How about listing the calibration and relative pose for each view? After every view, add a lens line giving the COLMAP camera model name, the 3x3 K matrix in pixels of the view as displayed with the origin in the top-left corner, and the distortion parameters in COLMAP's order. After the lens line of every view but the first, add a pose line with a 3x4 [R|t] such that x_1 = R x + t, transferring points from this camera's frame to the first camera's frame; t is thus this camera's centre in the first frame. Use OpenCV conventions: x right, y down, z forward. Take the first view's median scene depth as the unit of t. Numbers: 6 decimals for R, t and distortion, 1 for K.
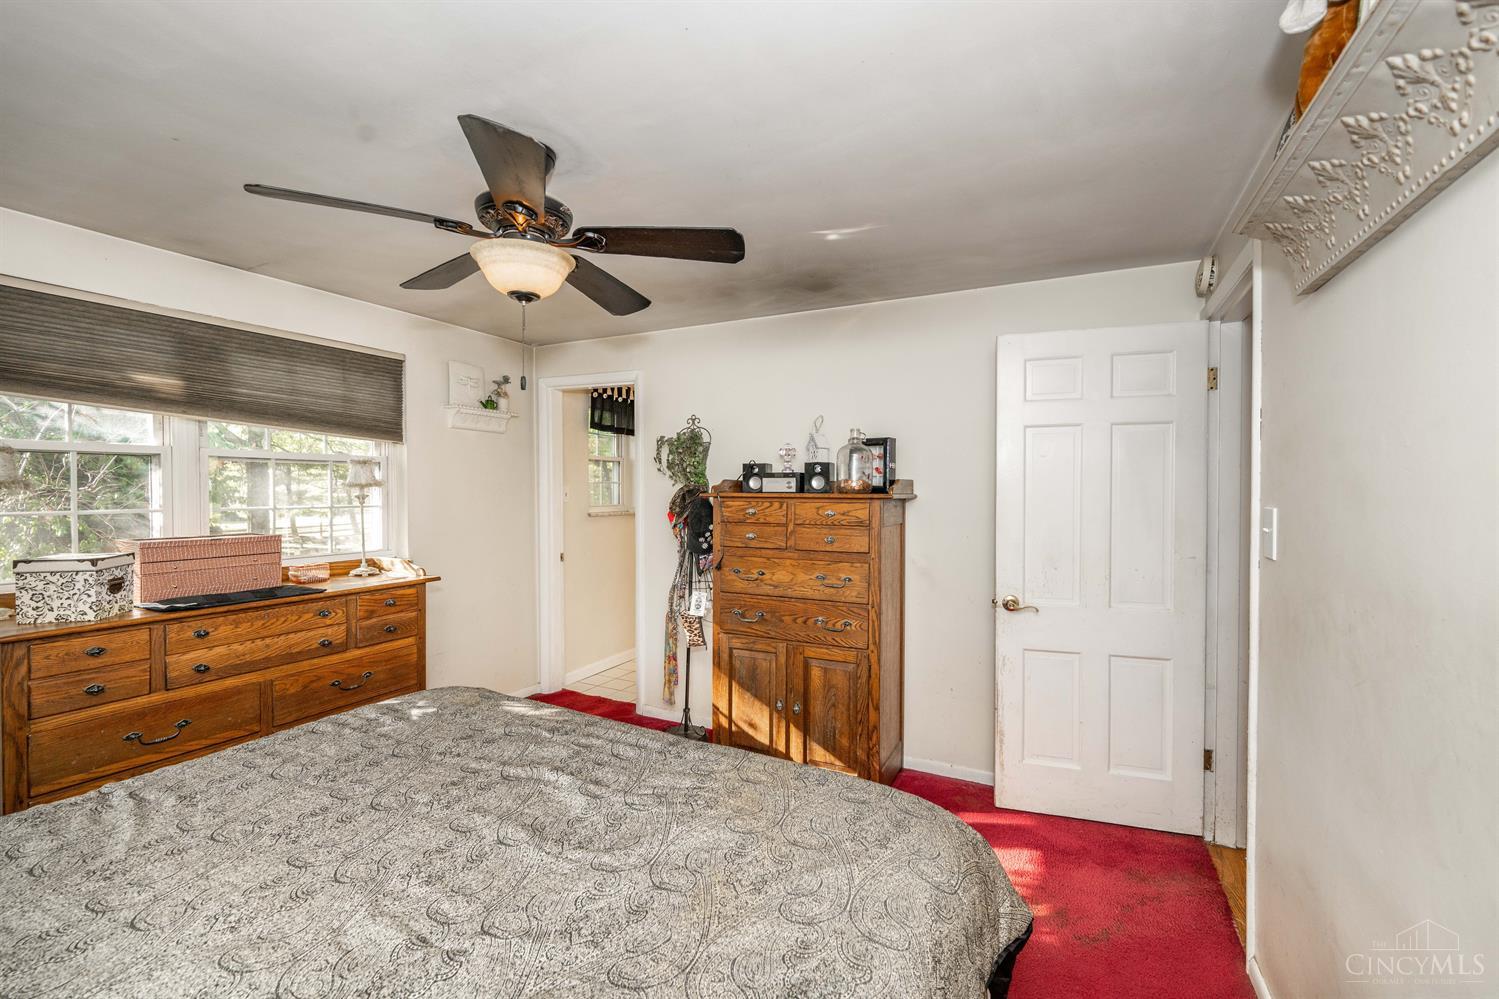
lens RADIAL K [[634.5, 0, 749.5], [0, 634.5, 499.5], [0, 0, 1]] dist [-0.001093, -0.000164]
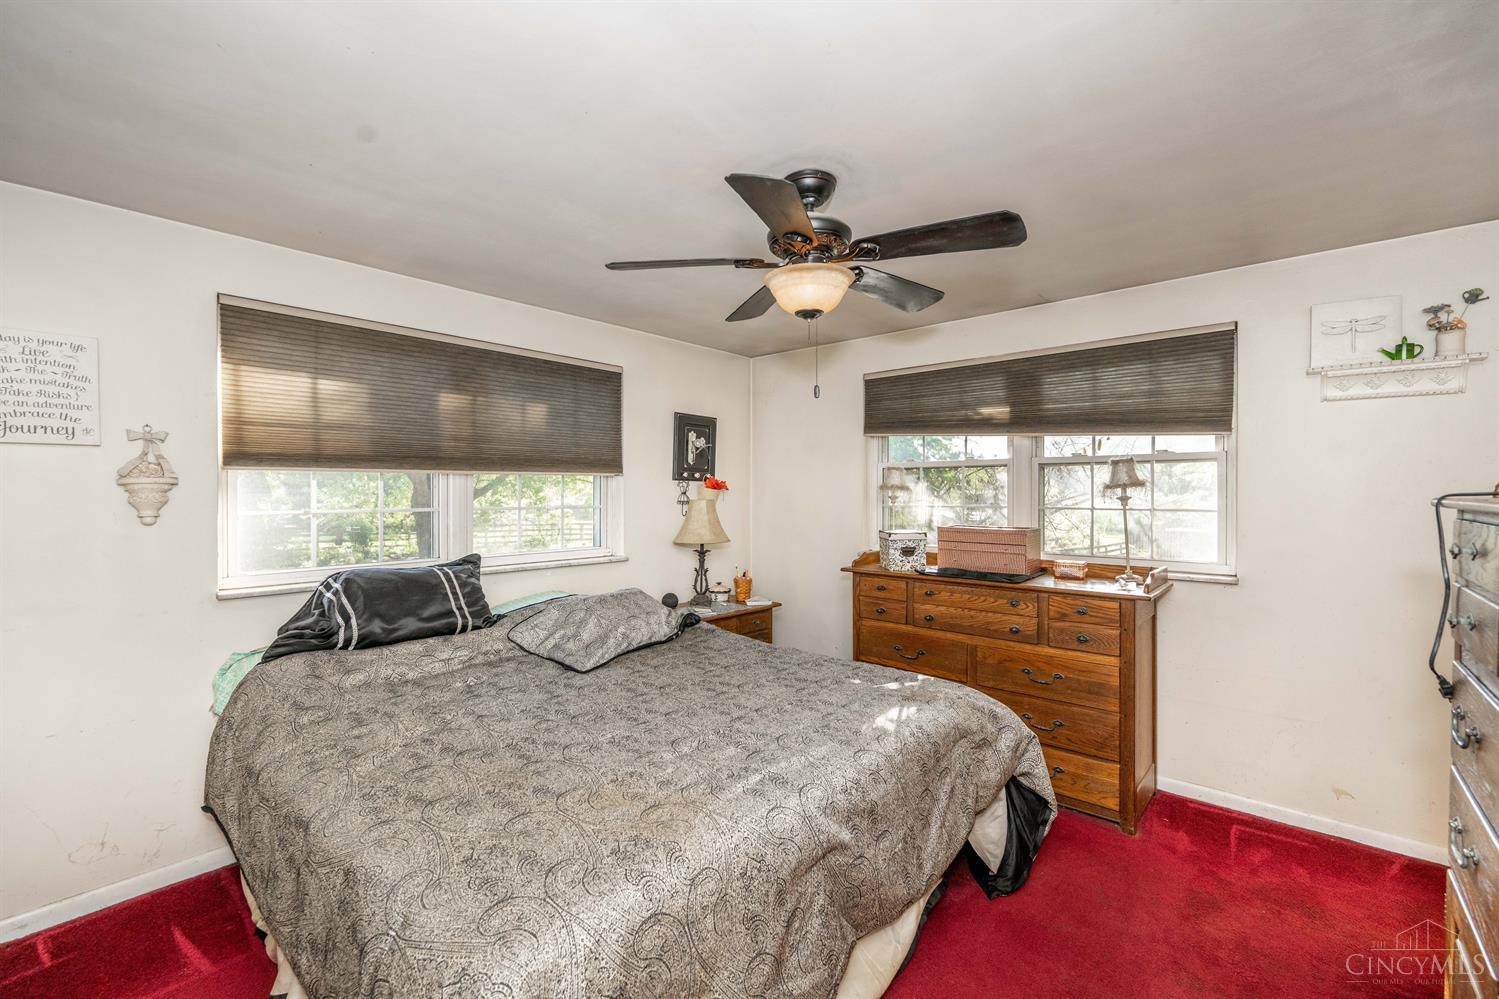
lens RADIAL K [[634.5, 0, 749.5], [0, 634.5, 499.5], [0, 0, 1]] dist [-0.001093, -0.000164]
pose [[-0.245425, 0.013537, -0.969321, 0.513301], [-0.013954, 0.999750, 0.017495, -0.013496], [0.969315, 0.017819, -0.245175, 0.817064]]
